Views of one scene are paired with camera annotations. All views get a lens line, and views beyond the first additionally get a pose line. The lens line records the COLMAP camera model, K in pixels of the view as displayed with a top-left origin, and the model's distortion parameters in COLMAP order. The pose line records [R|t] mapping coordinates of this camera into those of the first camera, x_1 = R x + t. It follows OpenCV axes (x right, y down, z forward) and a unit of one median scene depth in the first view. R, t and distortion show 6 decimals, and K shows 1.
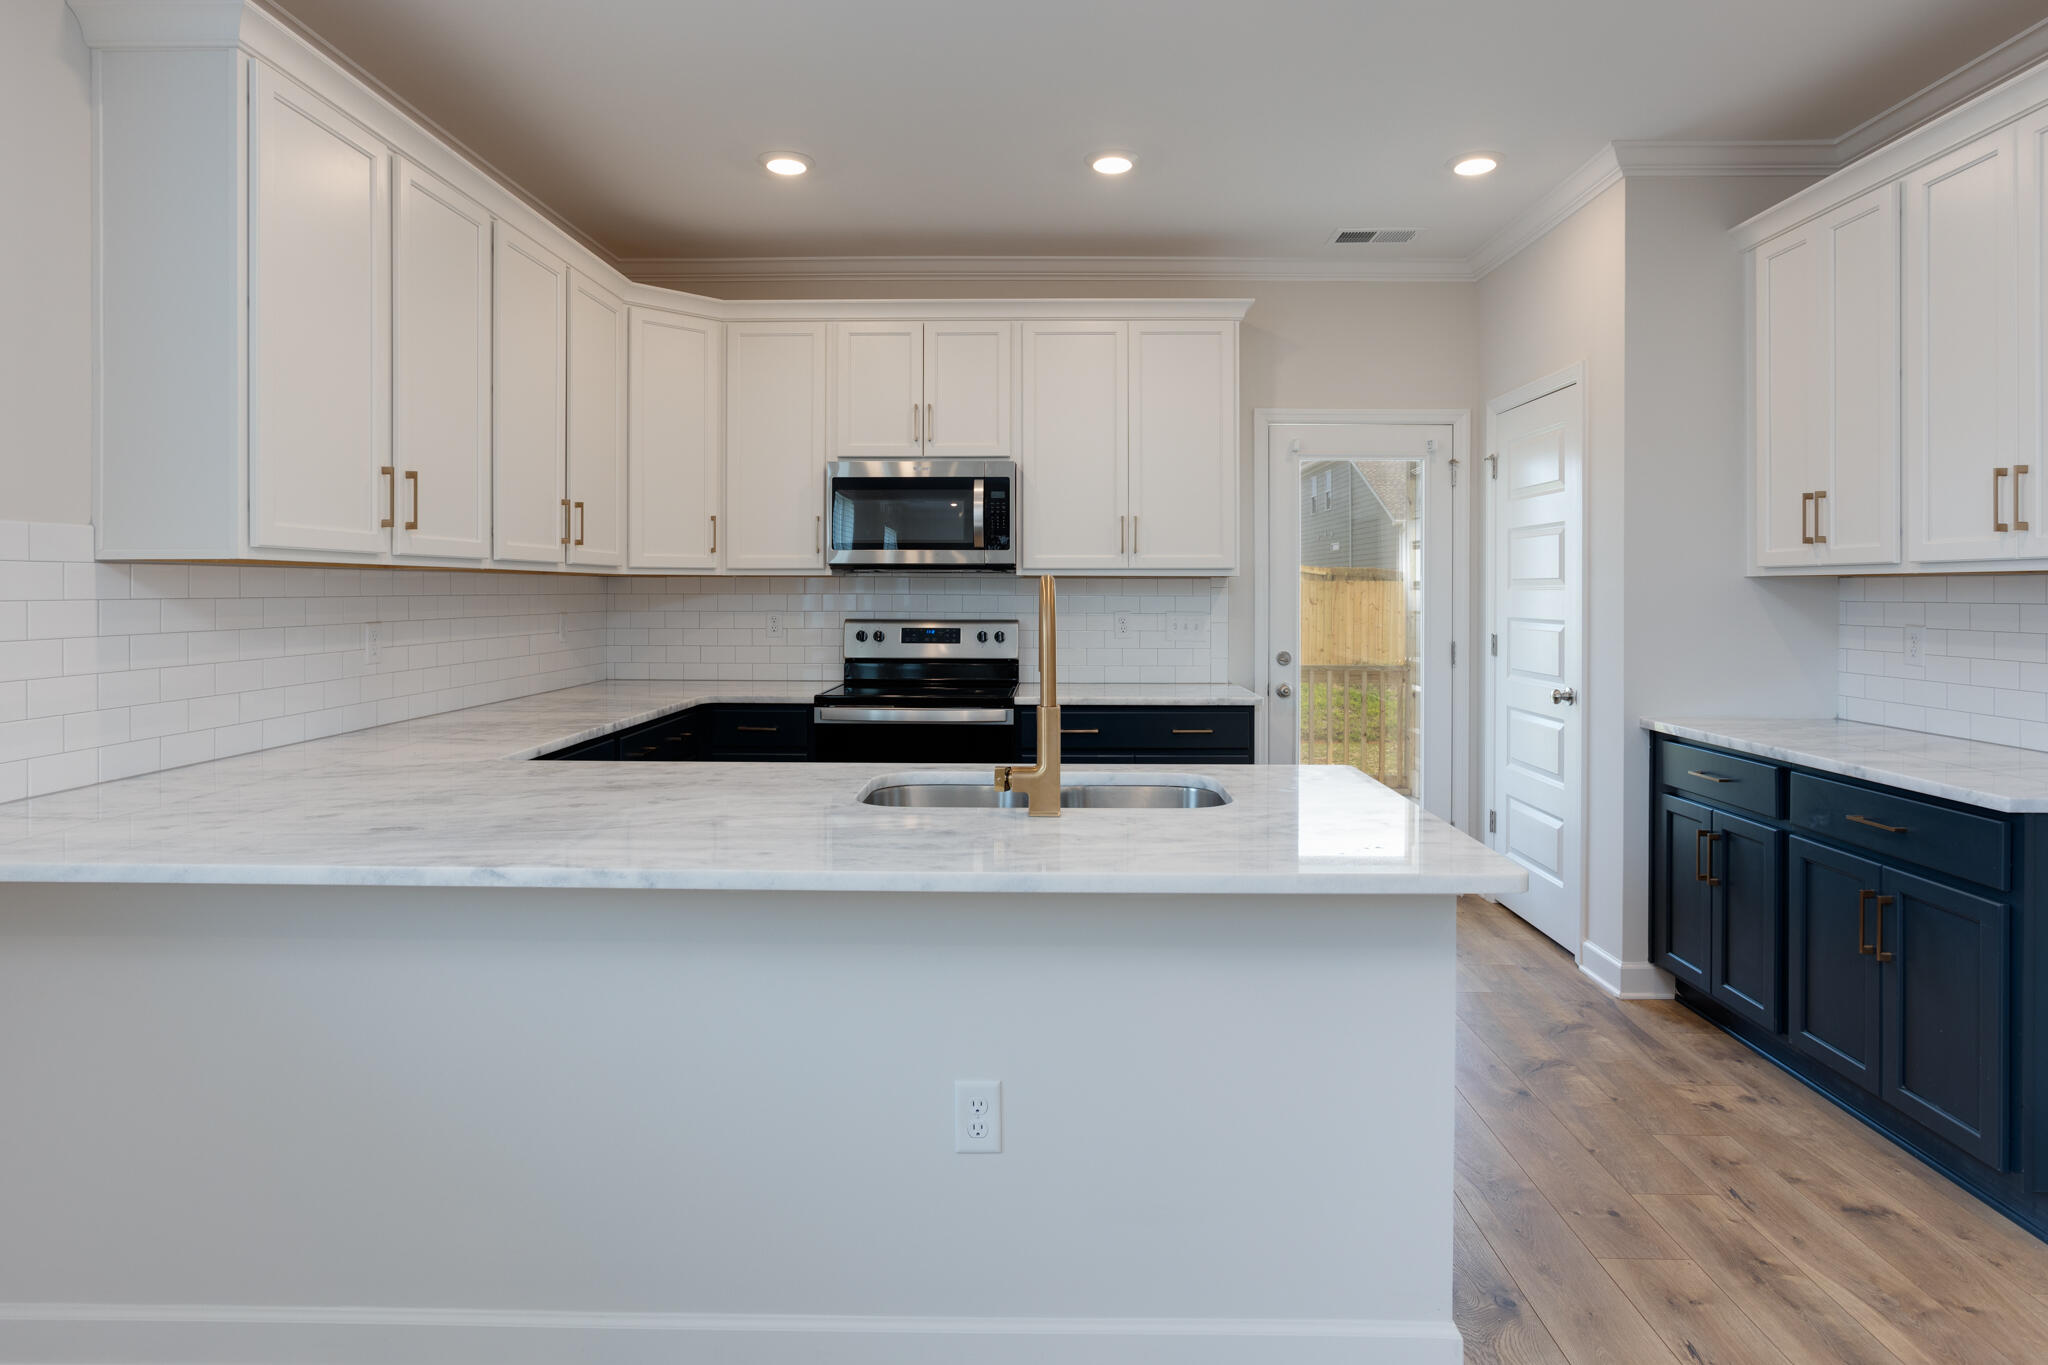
lens RADIAL K [[1125.1, 0, 1103.3], [0, 1125.1, 598.8], [0, 0, 1]] dist [-0.017983, 0.001329]
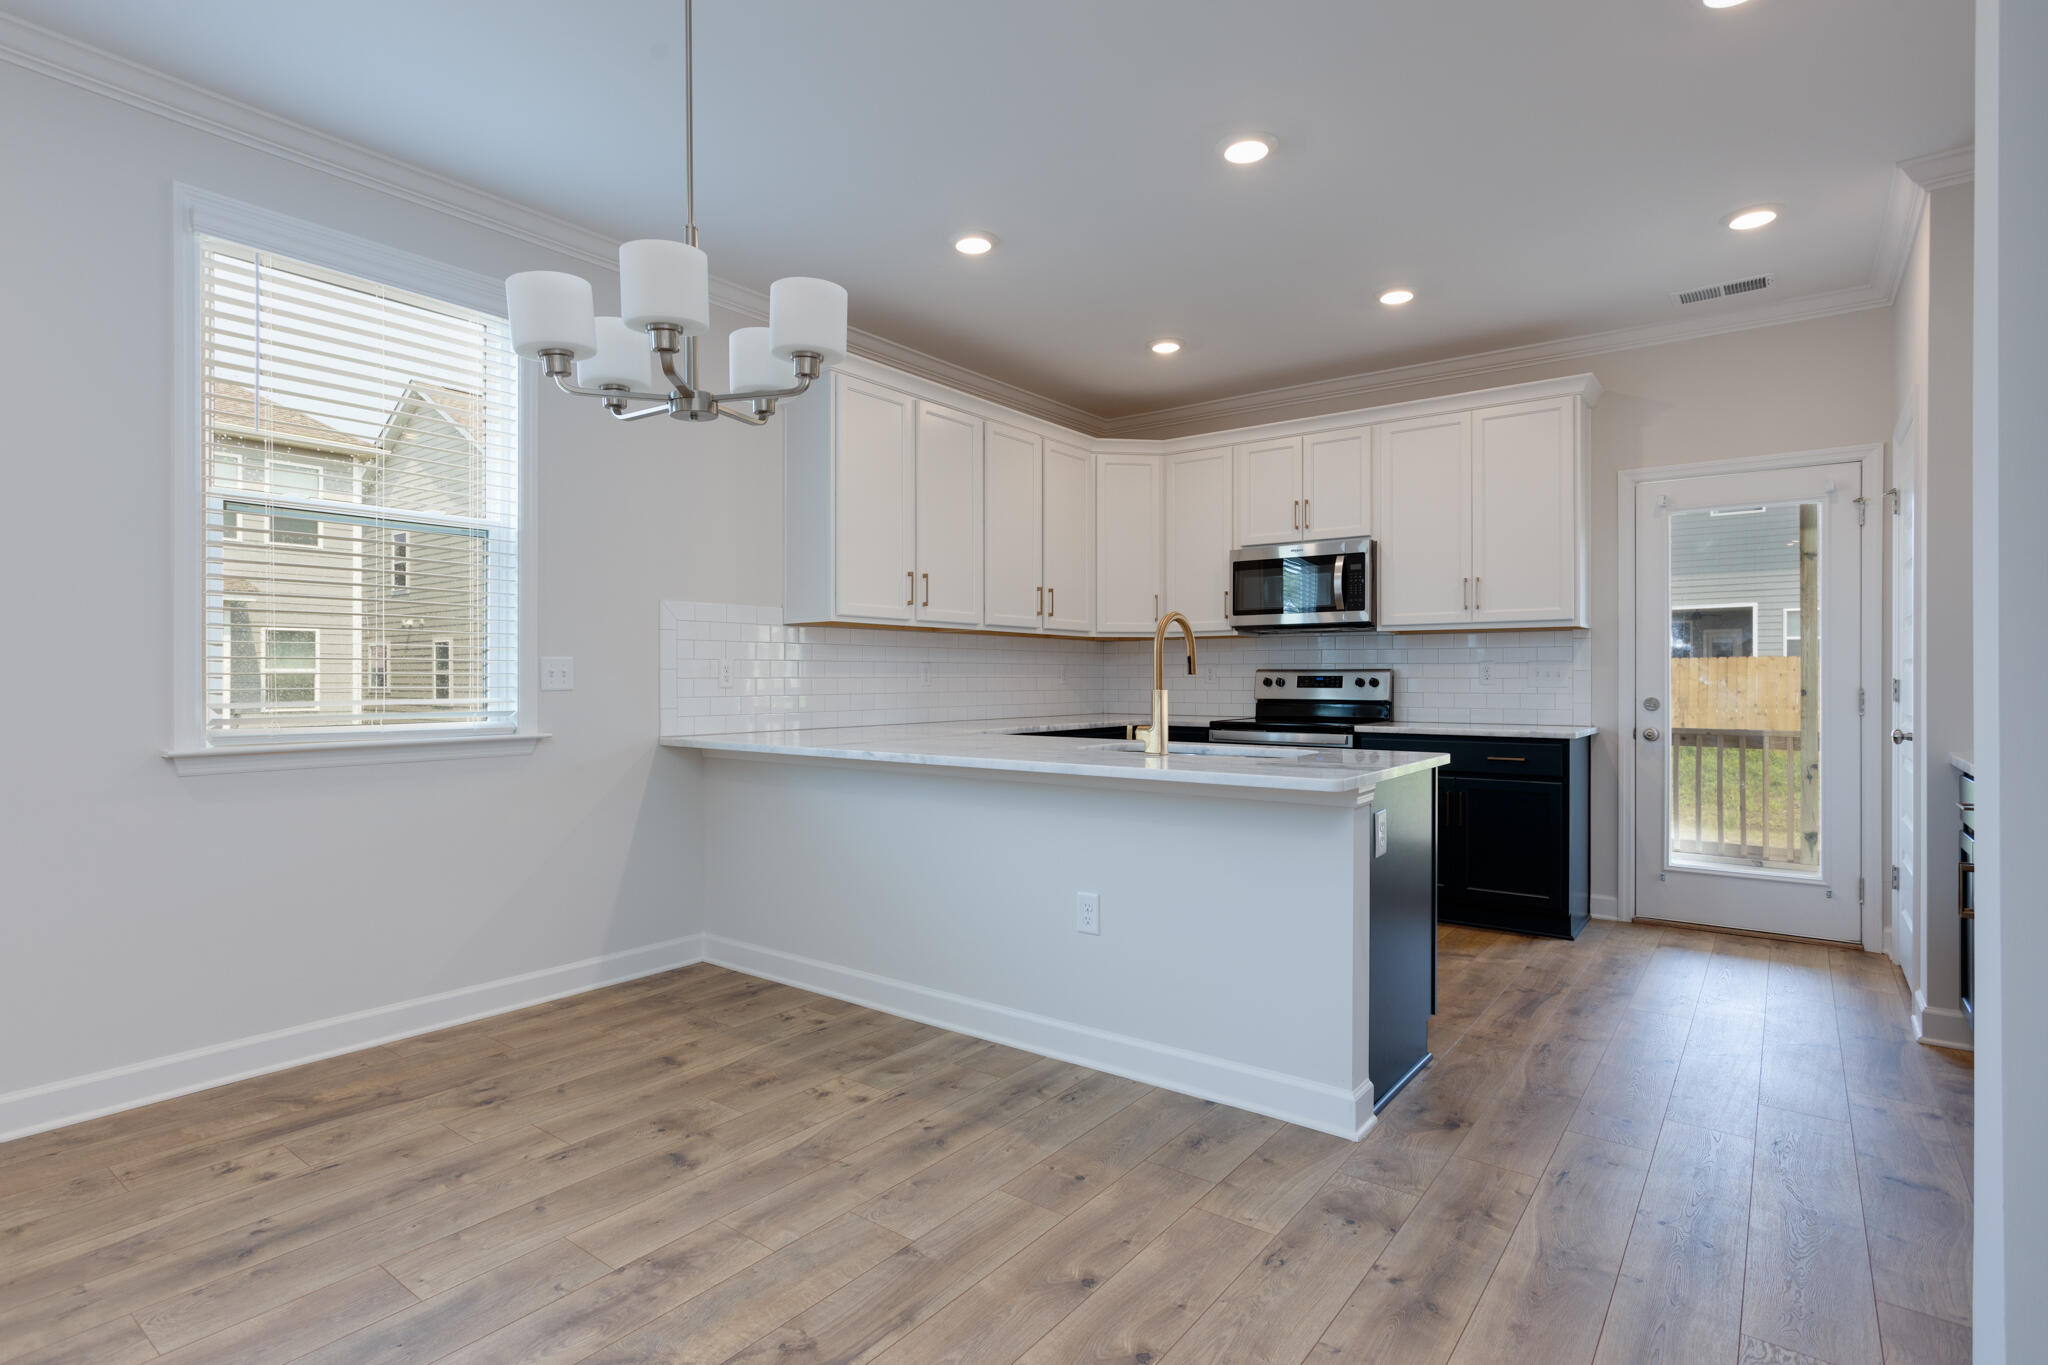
lens RADIAL K [[1033.3, 0, 1026.7], [0, 1033.3, 680.9], [0, 0, 1]] dist [-0.010496, 0.008651]
pose [[0.807363, -0.000963, -0.590054, 0.305817], [0.001536, 0.999999, 0.000469, 0.035497], [0.590053, -0.001285, 0.807364, -0.151750]]
